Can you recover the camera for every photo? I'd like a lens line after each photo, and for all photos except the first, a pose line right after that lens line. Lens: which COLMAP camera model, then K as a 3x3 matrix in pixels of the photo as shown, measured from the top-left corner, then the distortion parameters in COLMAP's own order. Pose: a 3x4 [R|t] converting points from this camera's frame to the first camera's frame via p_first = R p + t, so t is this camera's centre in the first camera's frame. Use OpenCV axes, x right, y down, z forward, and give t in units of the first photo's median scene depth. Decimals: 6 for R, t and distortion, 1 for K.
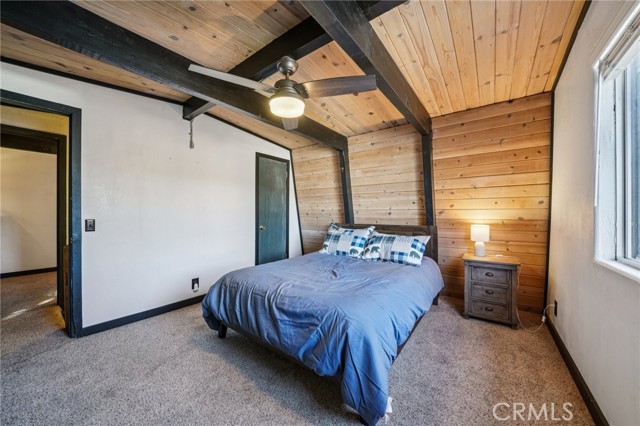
lens RADIAL K [[231.2, 0, 318.3], [0, 231.2, 214.2], [0, 0, 1]] dist [-0.014461, -0.000086]
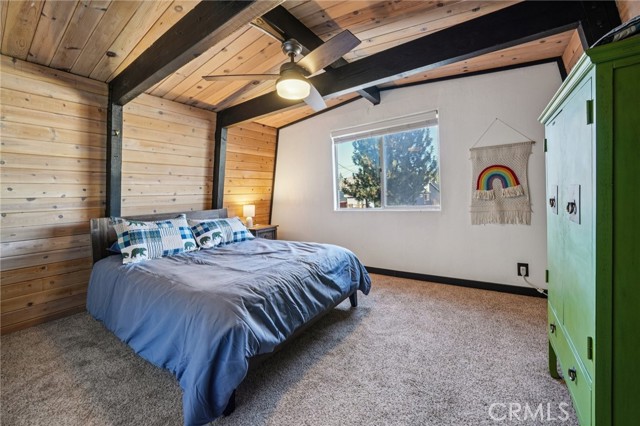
lens RADIAL K [[245.0, 0, 320.5], [0, 245.0, 206.6], [0, 0, 1]] dist [0.001128, 0.001263]
pose [[-0.032015, -0.048525, 0.998309, -0.714696], [0.041256, 0.997905, 0.049829, 0.000042], [-0.998636, 0.042781, -0.029946, 0.538242]]
